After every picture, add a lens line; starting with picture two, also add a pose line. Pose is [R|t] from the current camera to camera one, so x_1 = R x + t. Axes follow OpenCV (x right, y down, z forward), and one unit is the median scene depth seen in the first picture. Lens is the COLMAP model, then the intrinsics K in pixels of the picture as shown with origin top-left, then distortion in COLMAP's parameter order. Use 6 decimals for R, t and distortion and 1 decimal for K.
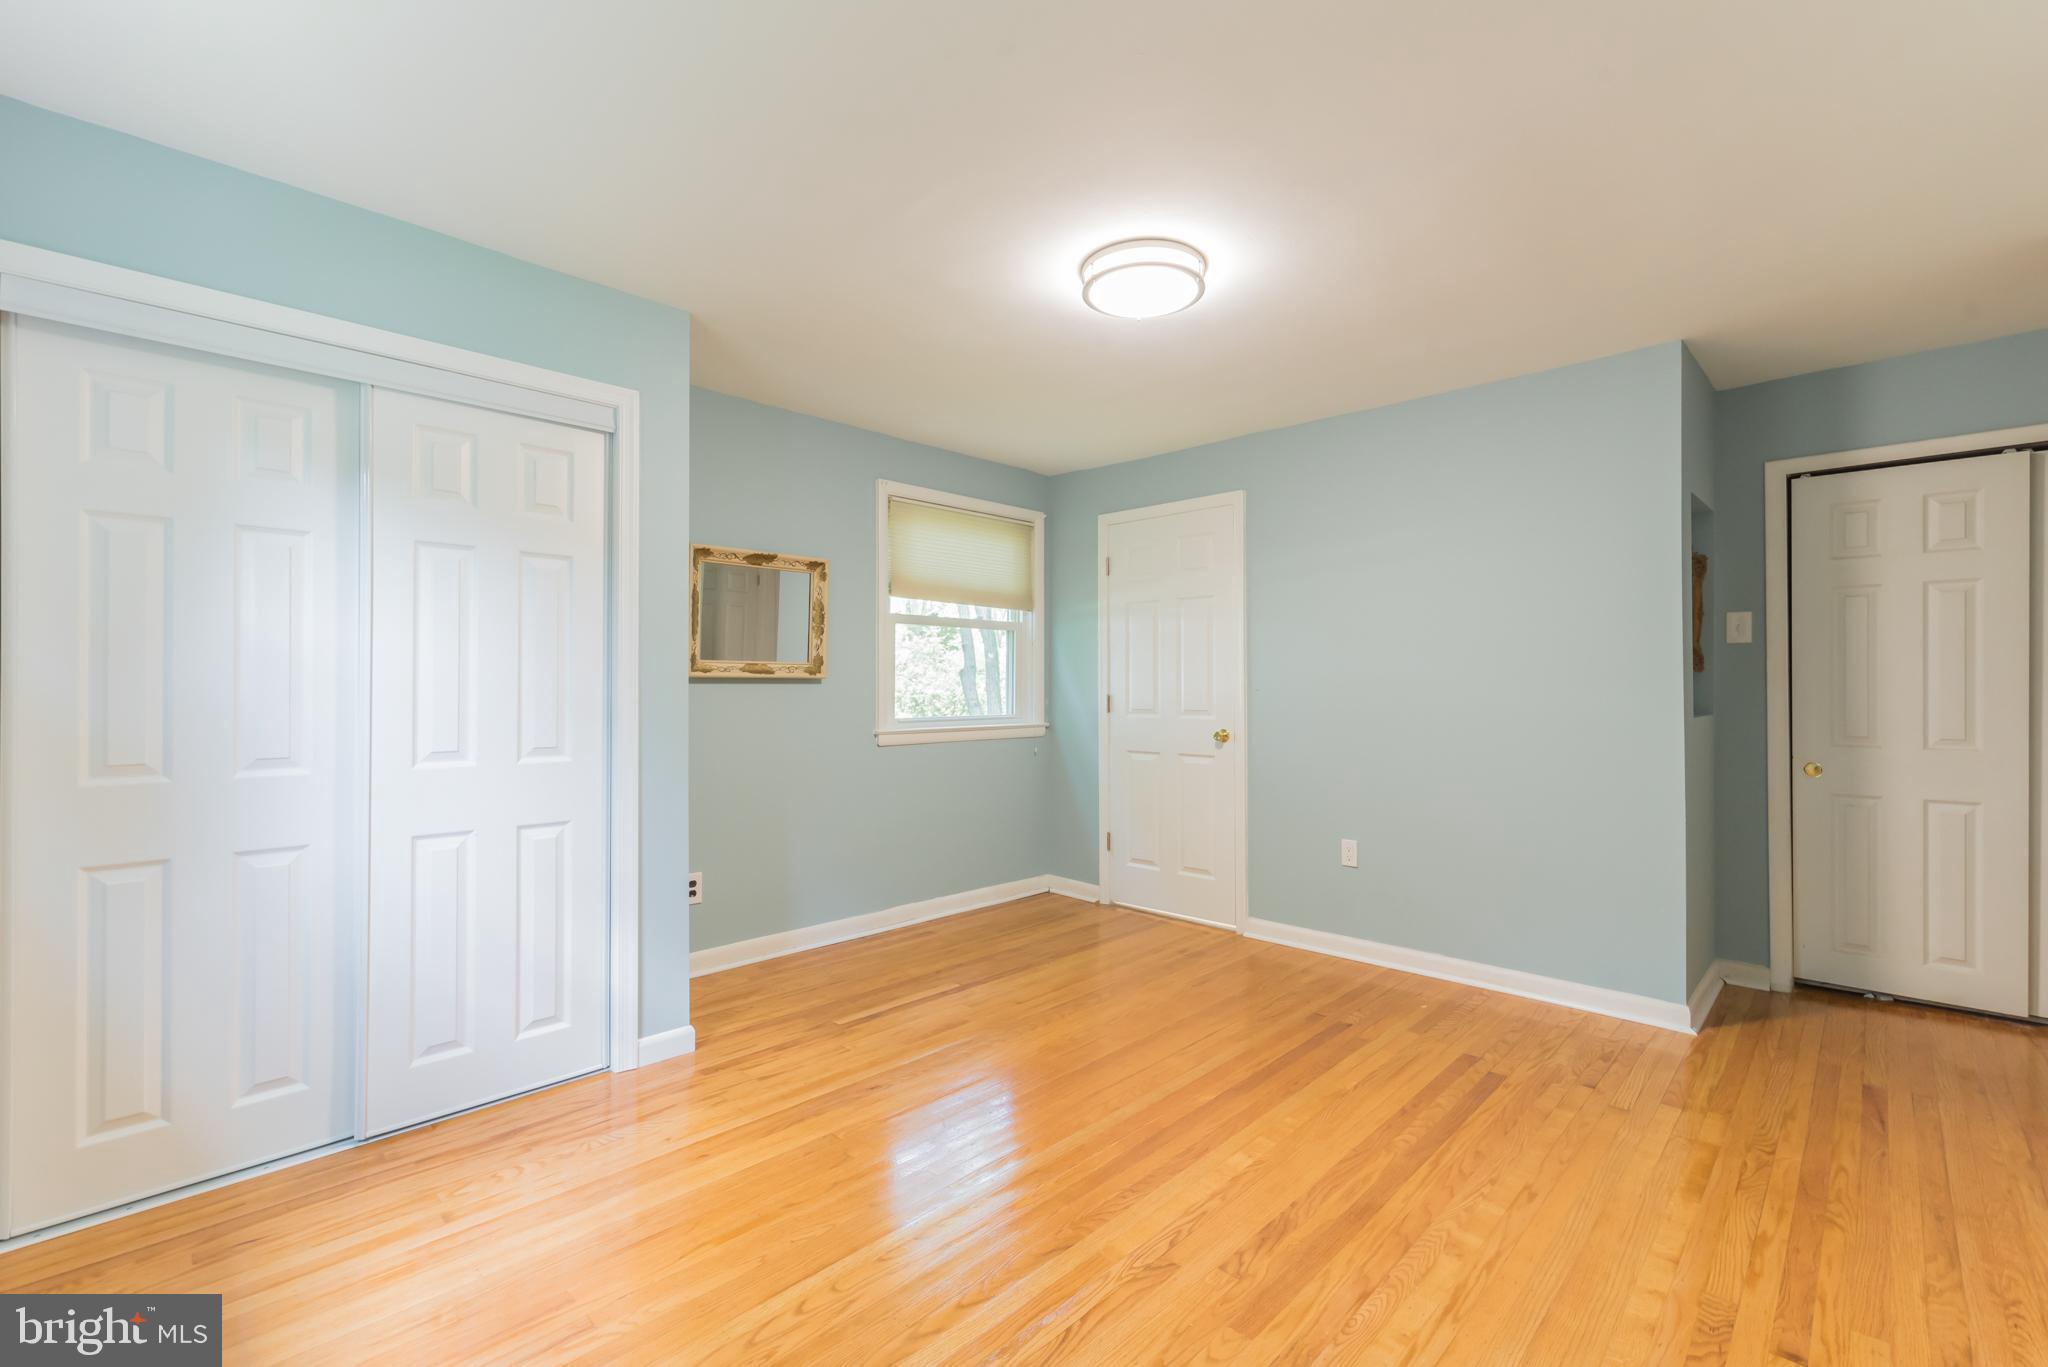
lens RADIAL K [[898.6, 0, 1018.5], [0, 898.6, 681.5], [0, 0, 1]] dist [0.004040, 0.000636]
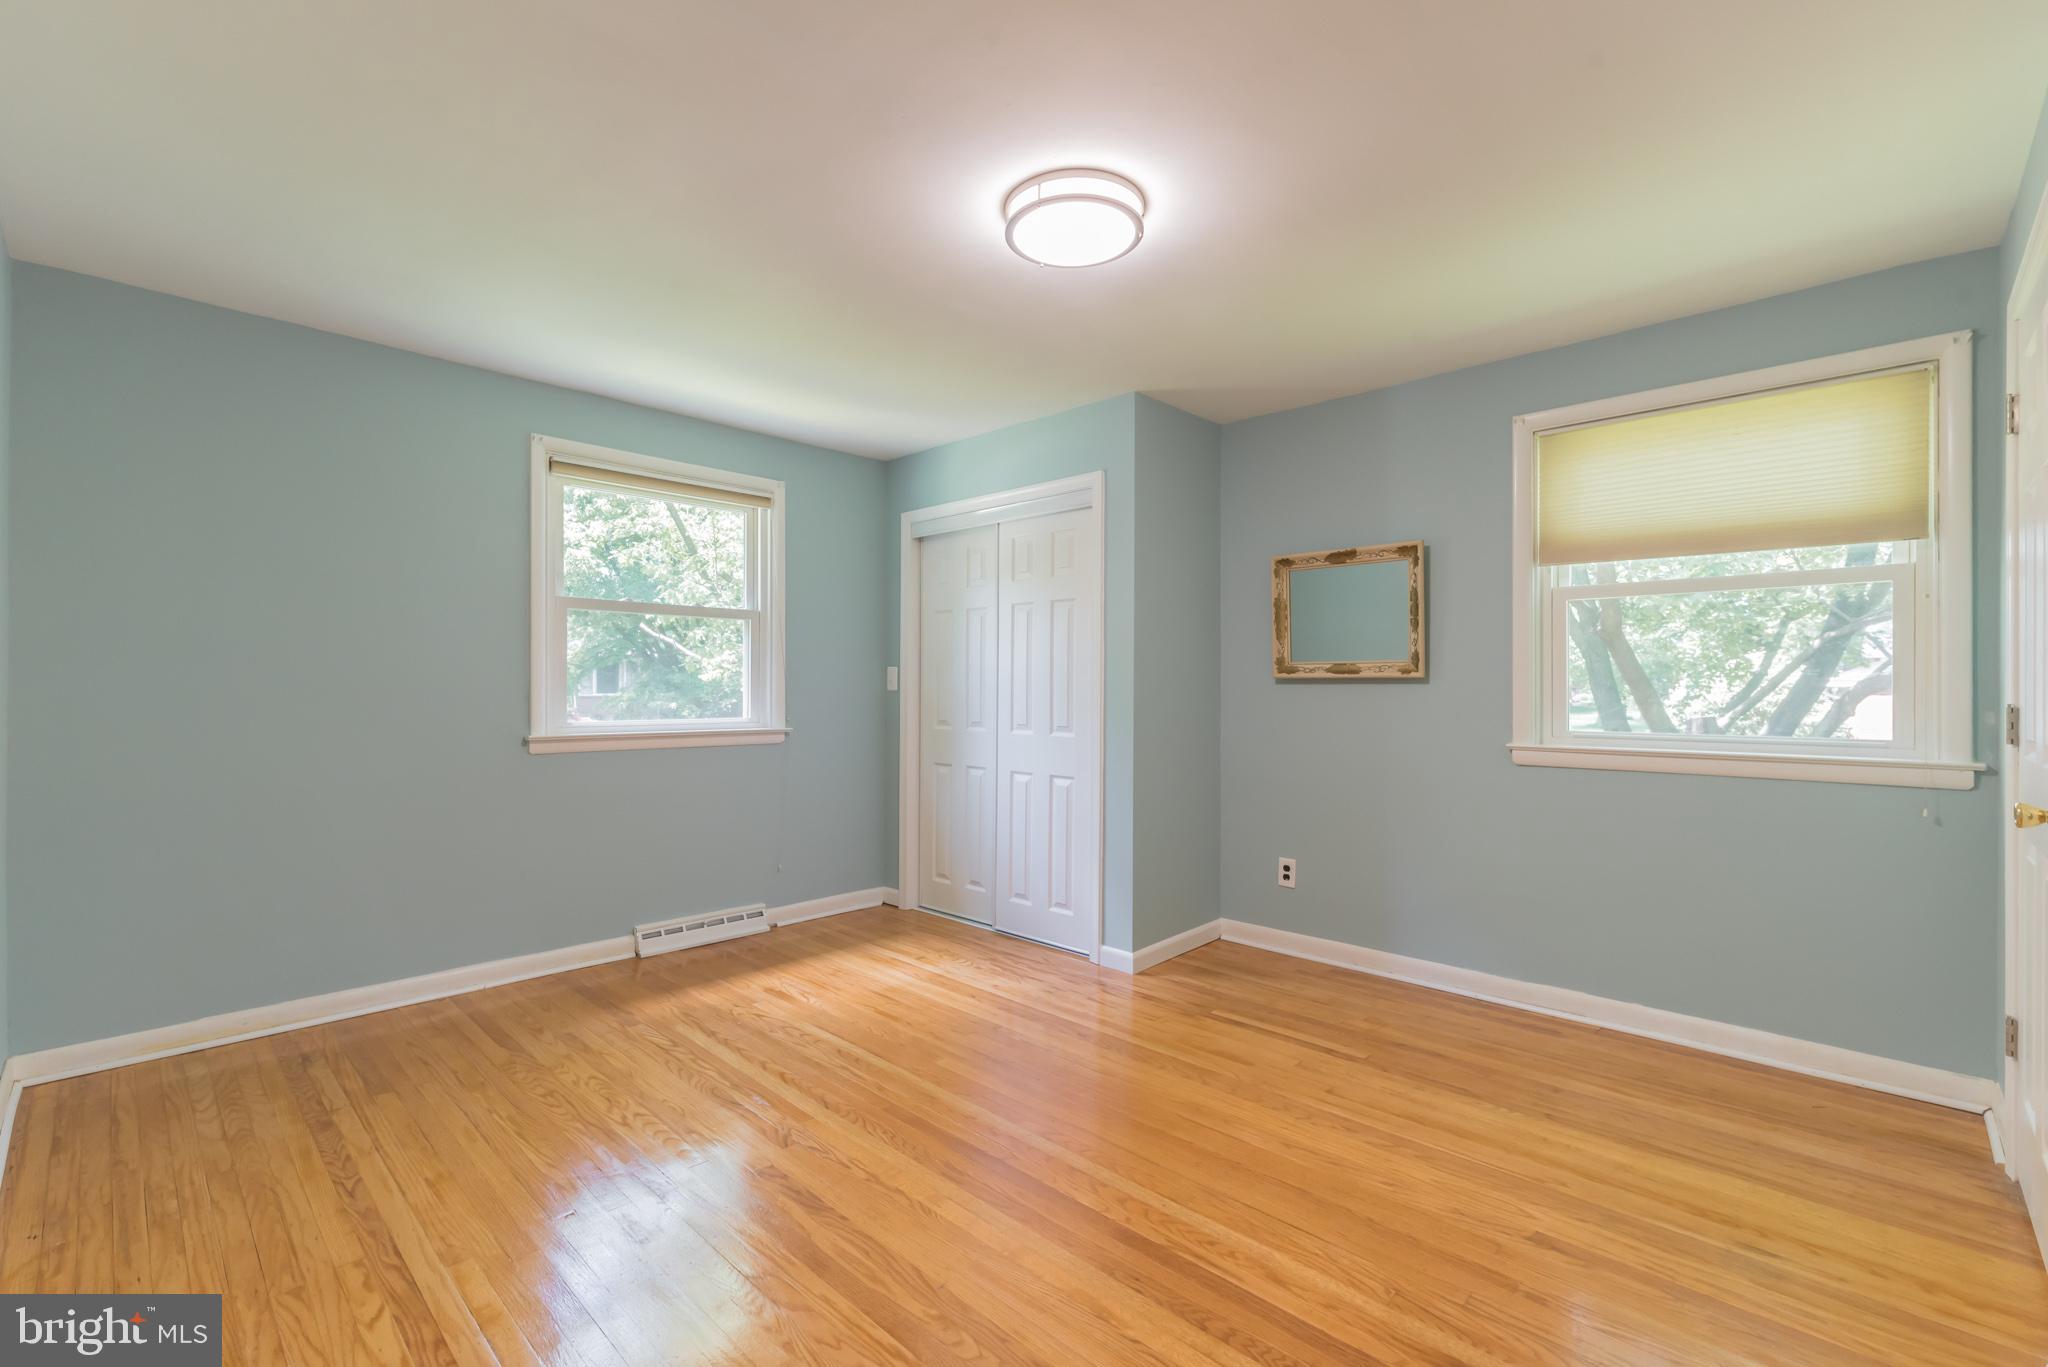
lens RADIAL K [[898.6, 0, 1018.7], [0, 898.6, 686.7], [0, 0, 1]] dist [0.004040, 0.000636]
pose [[-0.009209, -0.001002, -0.999957, 0.734829], [0.002922, 0.999995, -0.001028, 0.005486], [0.999953, -0.002932, -0.009206, 0.691516]]
